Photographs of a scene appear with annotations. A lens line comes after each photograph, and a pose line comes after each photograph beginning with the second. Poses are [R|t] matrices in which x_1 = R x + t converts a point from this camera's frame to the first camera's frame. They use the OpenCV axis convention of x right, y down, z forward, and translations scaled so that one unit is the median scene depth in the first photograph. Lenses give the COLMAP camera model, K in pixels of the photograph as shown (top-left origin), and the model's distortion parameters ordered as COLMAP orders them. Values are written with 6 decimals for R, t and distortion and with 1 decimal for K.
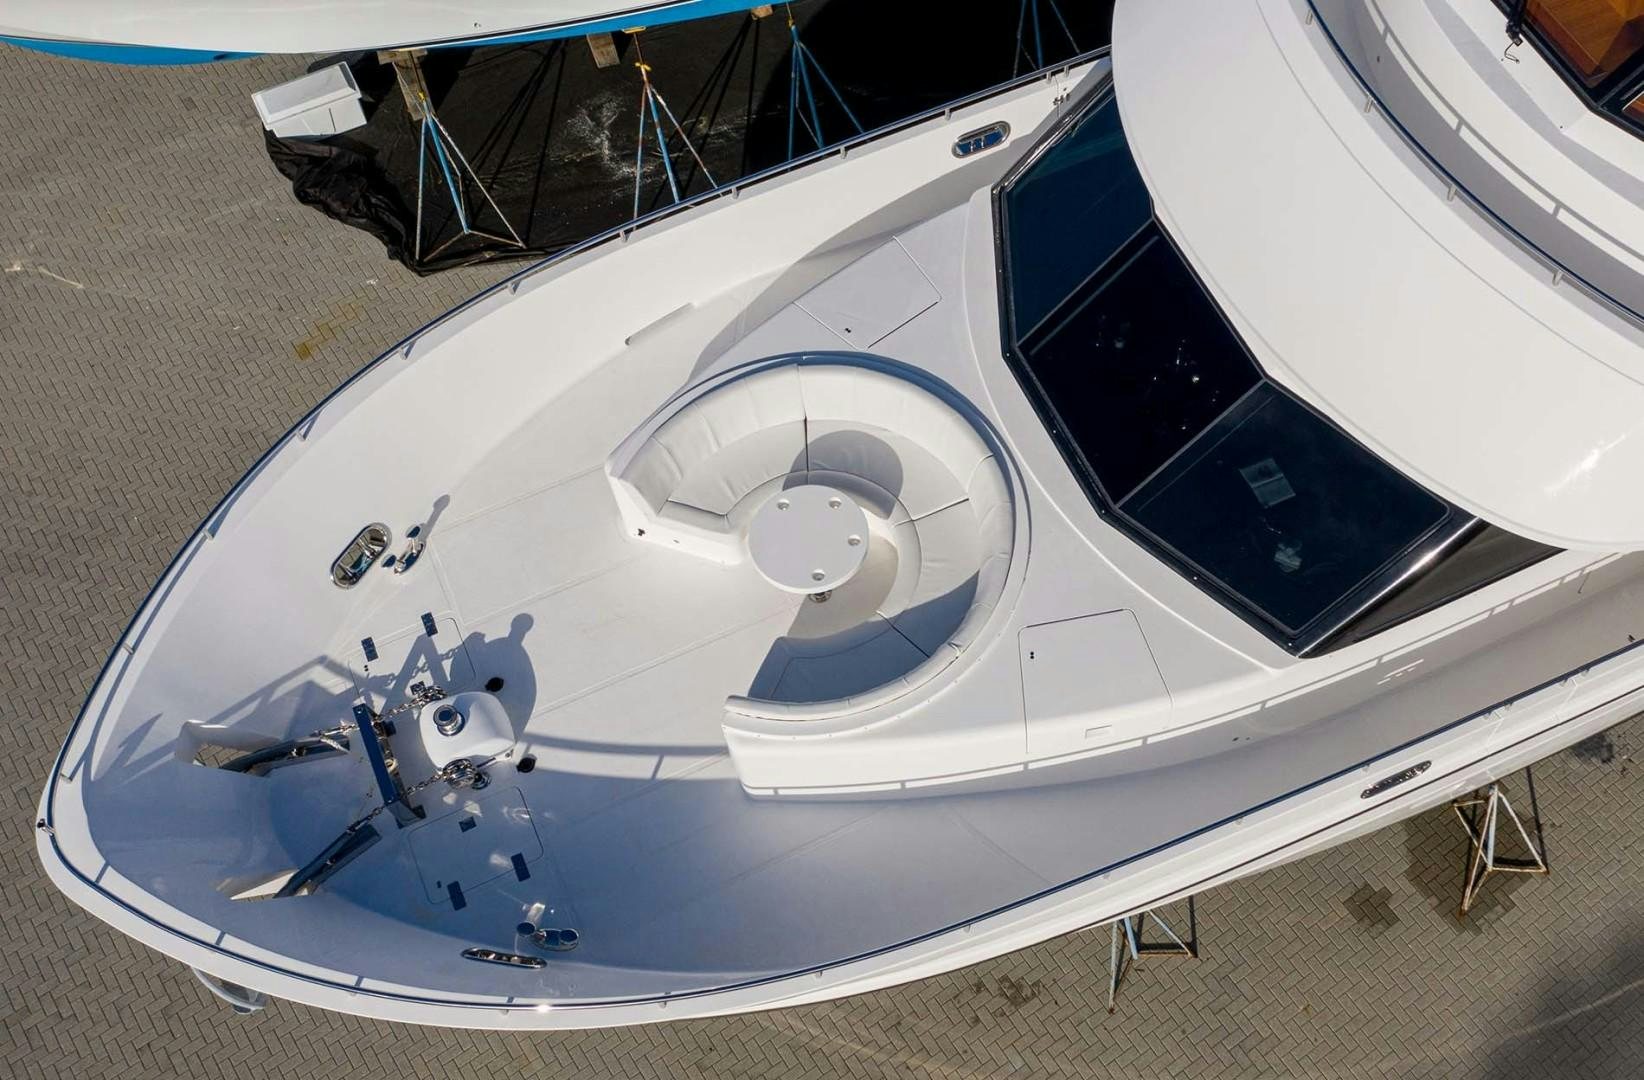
lens RADIAL K [[1361.7, 0, 822.1], [0, 1361.7, 747.7], [0, 0, 1]] dist [-0.016509, 0.001856]
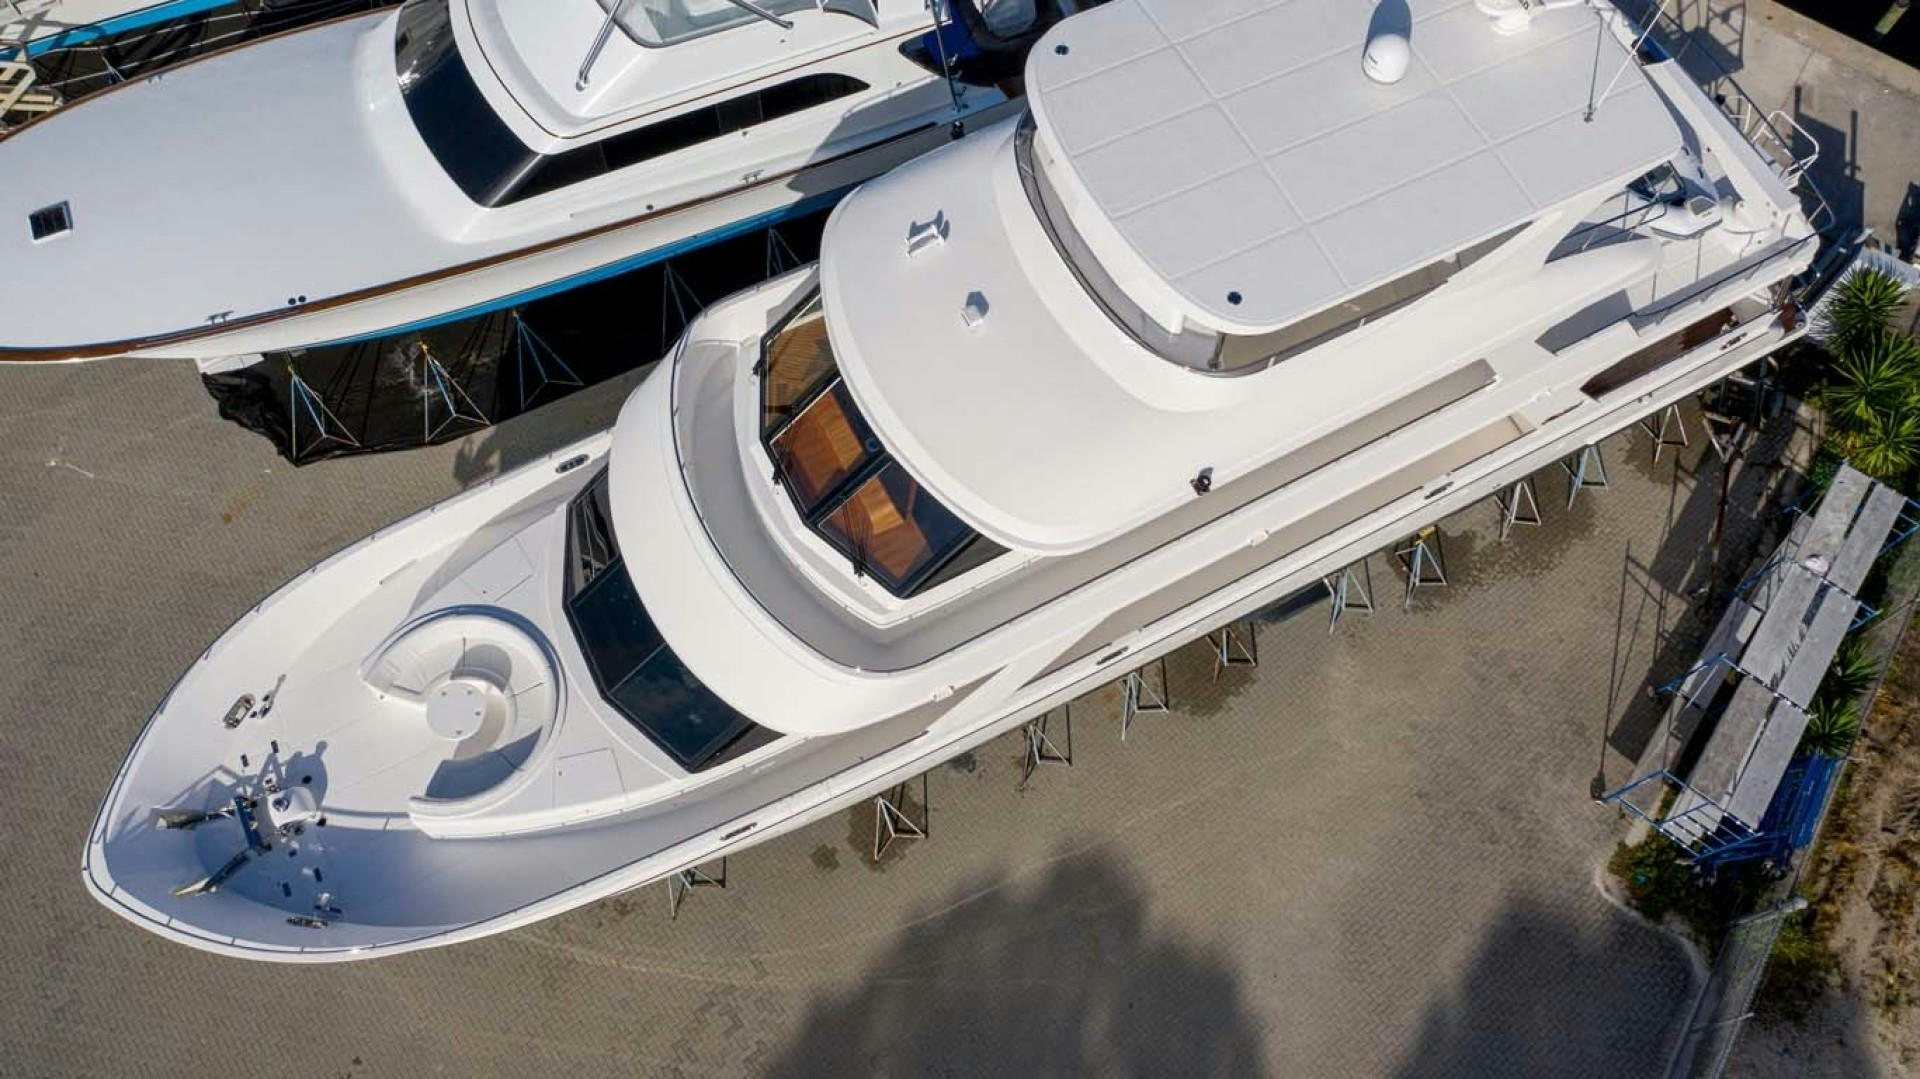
lens RADIAL K [[1503.5, 0, 955.1], [0, 1503.5, 531.0], [0, 0, 1]] dist [-0.020494, -0.001965]
pose [[0.999940, -0.010412, 0.003397, 0.707556], [0.010157, 0.997628, 0.068077, -0.550992], [-0.004098, -0.068038, 0.997674, -1.172189]]
